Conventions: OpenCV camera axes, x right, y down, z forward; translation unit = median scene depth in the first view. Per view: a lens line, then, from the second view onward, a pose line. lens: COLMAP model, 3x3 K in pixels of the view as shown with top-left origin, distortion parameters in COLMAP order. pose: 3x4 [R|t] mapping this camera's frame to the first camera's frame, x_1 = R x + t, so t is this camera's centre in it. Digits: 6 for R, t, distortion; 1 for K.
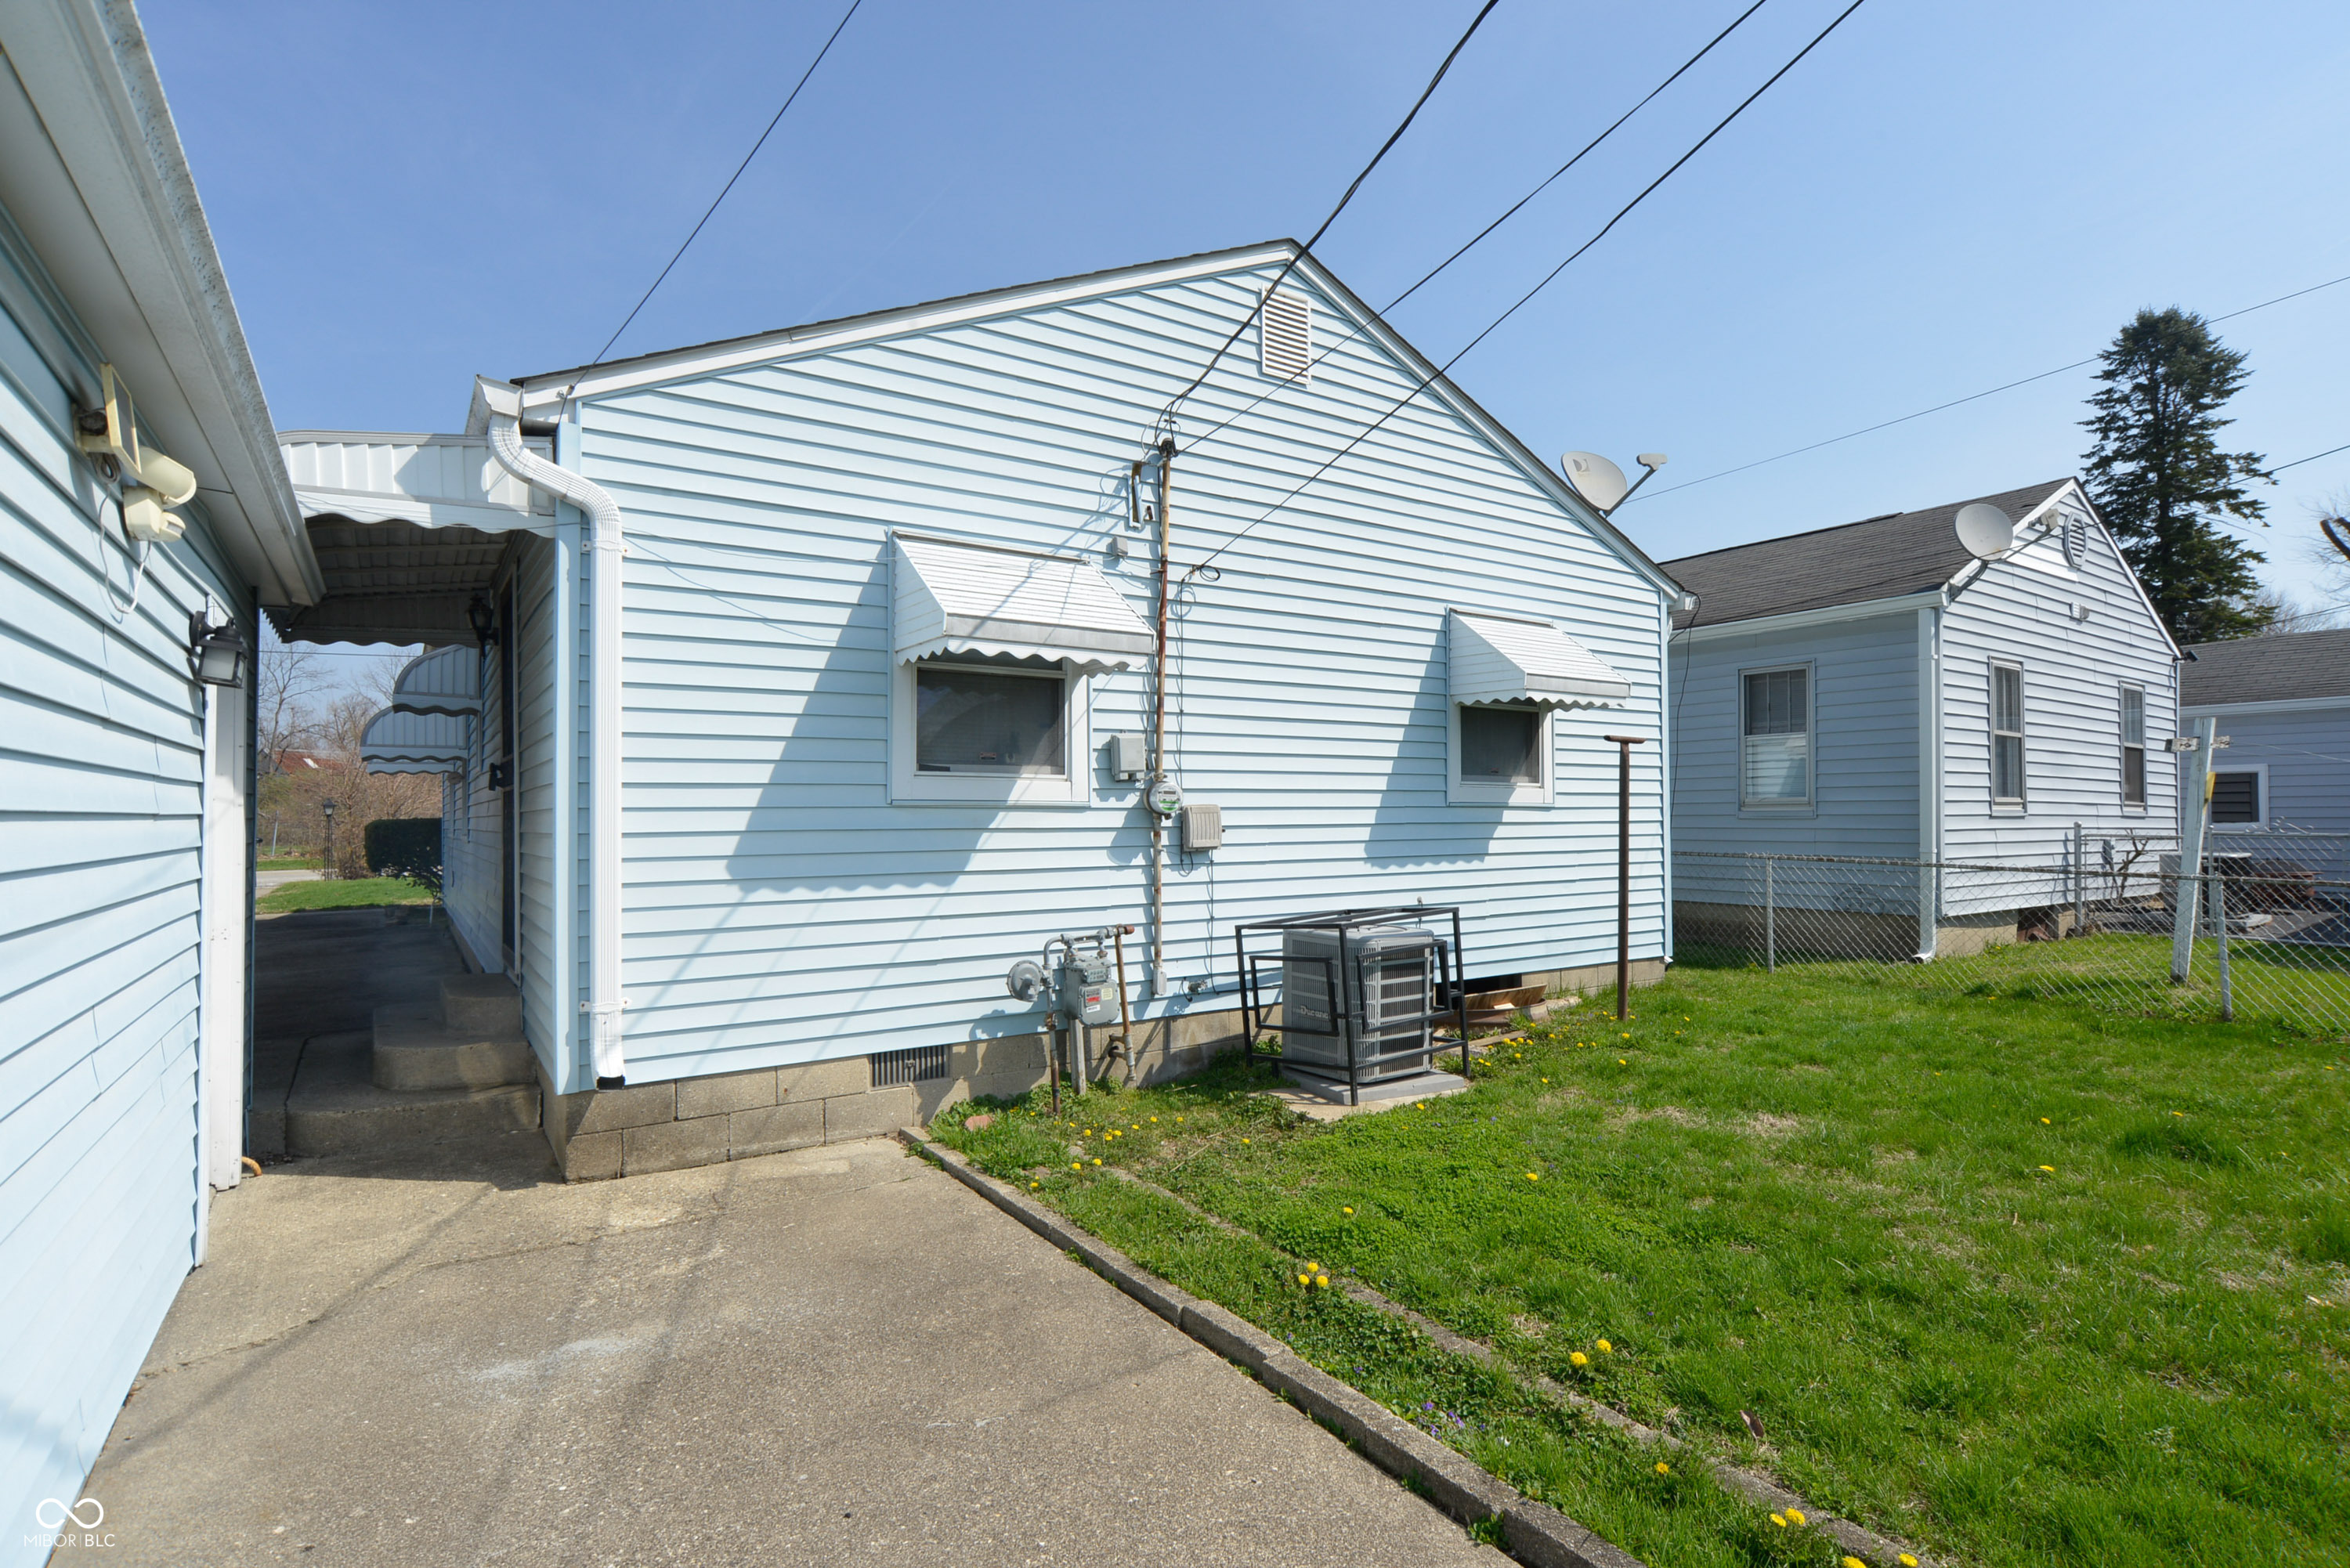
lens RADIAL K [[1163.6, 0, 1182.2], [0, 1163.6, 789.6], [0, 0, 1]] dist [-0.023764, 0.012715]
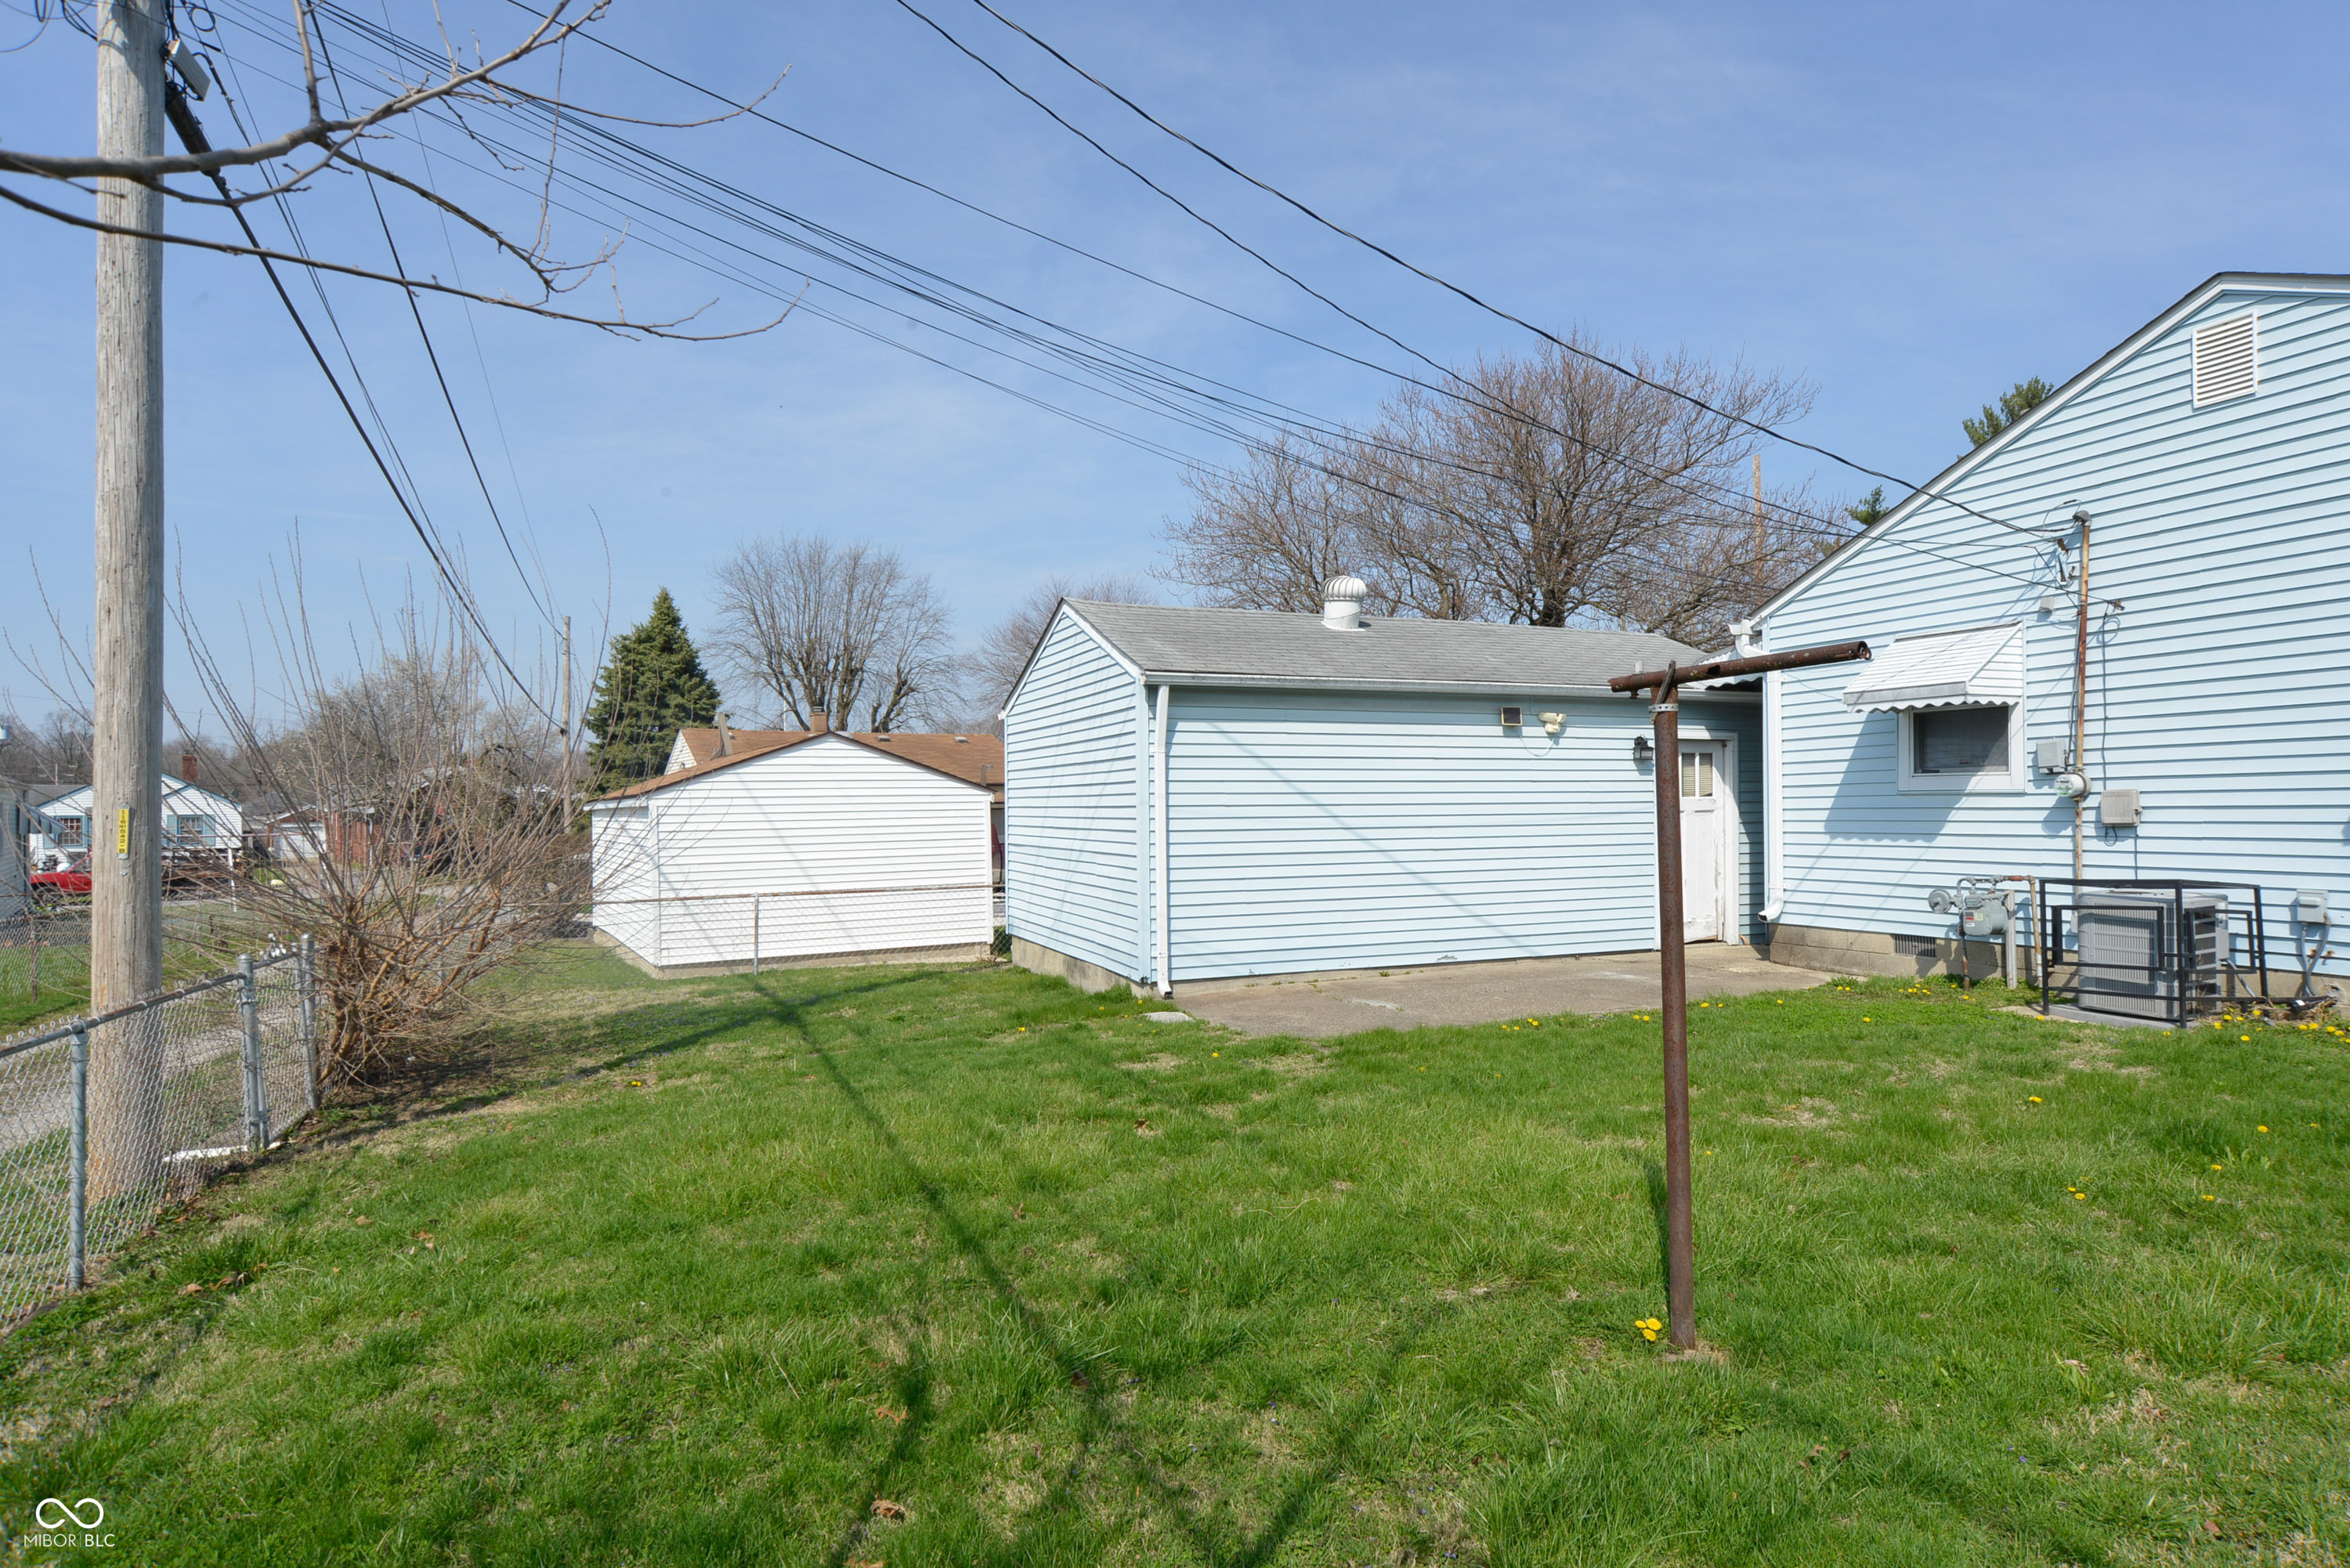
lens RADIAL K [[1262.0, 0, 1182.3], [0, 1262.0, 804.1], [0, 0, 1]] dist [-0.033870, 0.010168]
pose [[-0.223002, -0.004530, -0.974808, 1.630496], [0.020081, 0.999756, -0.009240, 0.021679], [0.974611, -0.021636, -0.222856, 0.325677]]
